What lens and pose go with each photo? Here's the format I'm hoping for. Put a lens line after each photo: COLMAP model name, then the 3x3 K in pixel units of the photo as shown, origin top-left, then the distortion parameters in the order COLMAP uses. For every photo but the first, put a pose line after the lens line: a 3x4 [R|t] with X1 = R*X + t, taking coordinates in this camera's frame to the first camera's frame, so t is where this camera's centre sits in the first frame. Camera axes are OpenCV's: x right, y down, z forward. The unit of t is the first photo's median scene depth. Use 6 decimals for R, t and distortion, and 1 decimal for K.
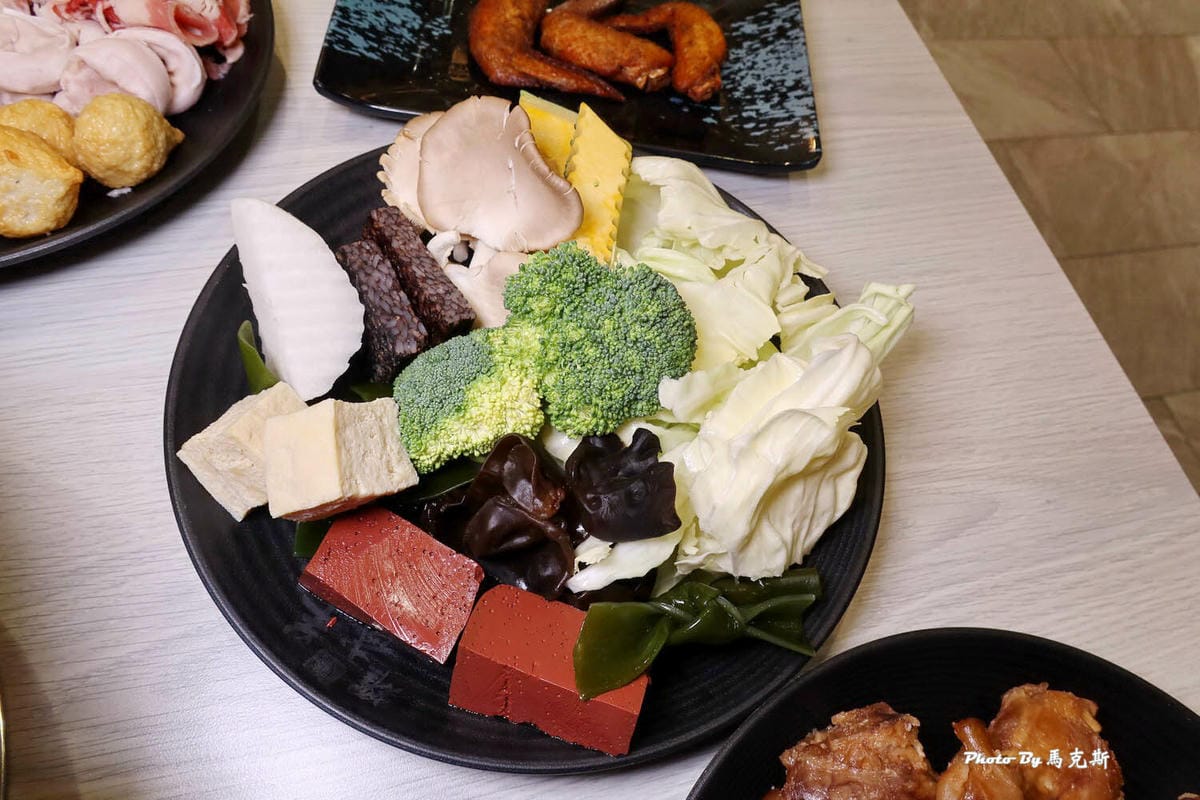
lens RADIAL K [[839.0, 0, 602.9], [0, 839.0, 397.6], [0, 0, 1]] dist [0.007168, -0.005978]
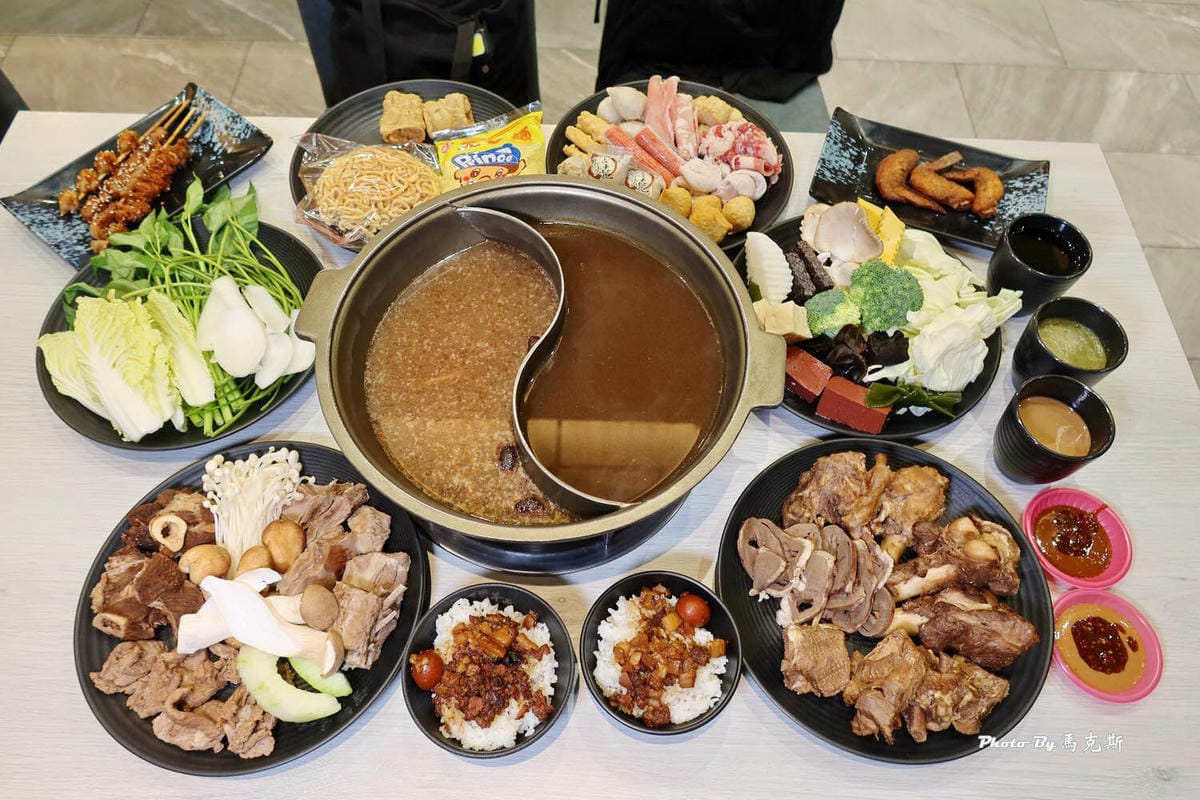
lens RADIAL K [[893.8, 0, 603.2], [0, 893.8, 395.1], [0, 0, 1]] dist [0.009390, -0.004586]
pose [[0.963161, 0.128203, -0.236399, -0.158683], [-0.143336, 0.988514, -0.047907, 0.522198], [0.227542, 0.080026, 0.970474, -2.000416]]
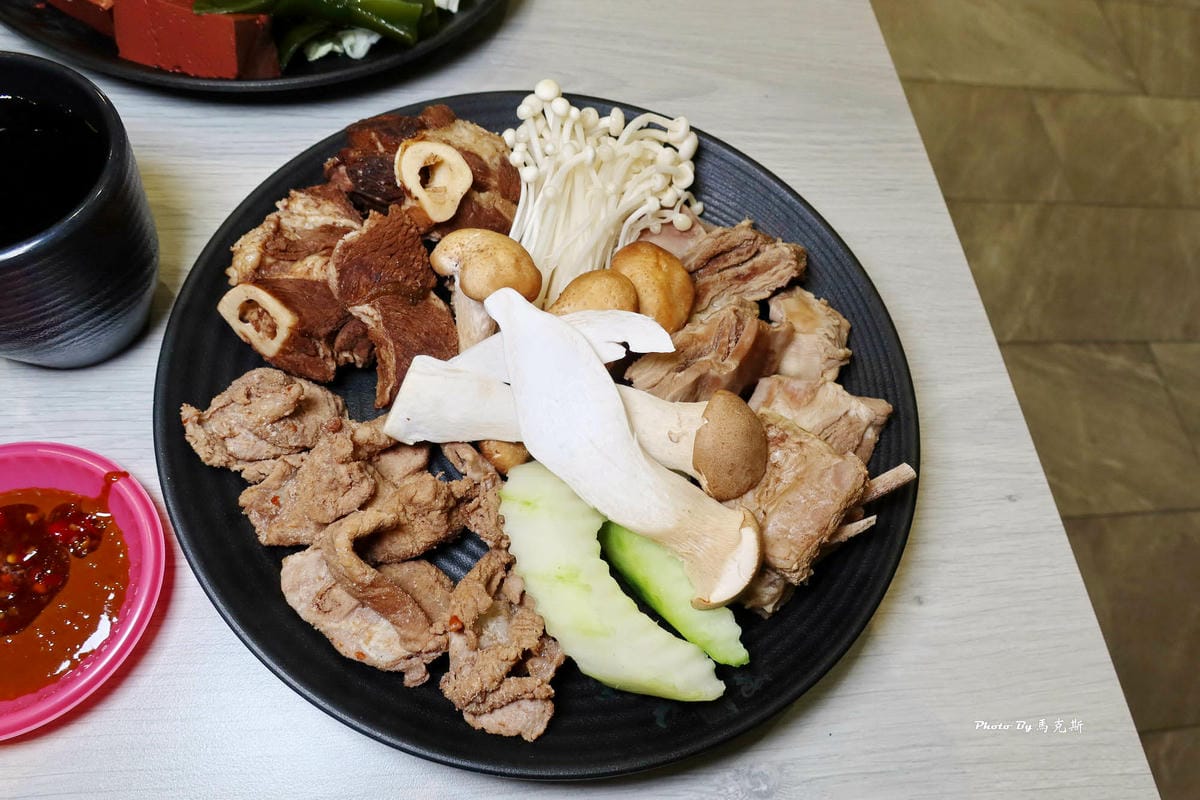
lens RADIAL K [[839.0, 0, 597.1], [0, 839.0, 404.5], [0, 0, 1]] dist [0.007168, -0.005978]
pose [[0.848422, 0.460120, -0.261669, -1.267528], [-0.476398, 0.879229, 0.001392, 1.098657], [0.230707, 0.123477, 0.965157, -0.778962]]
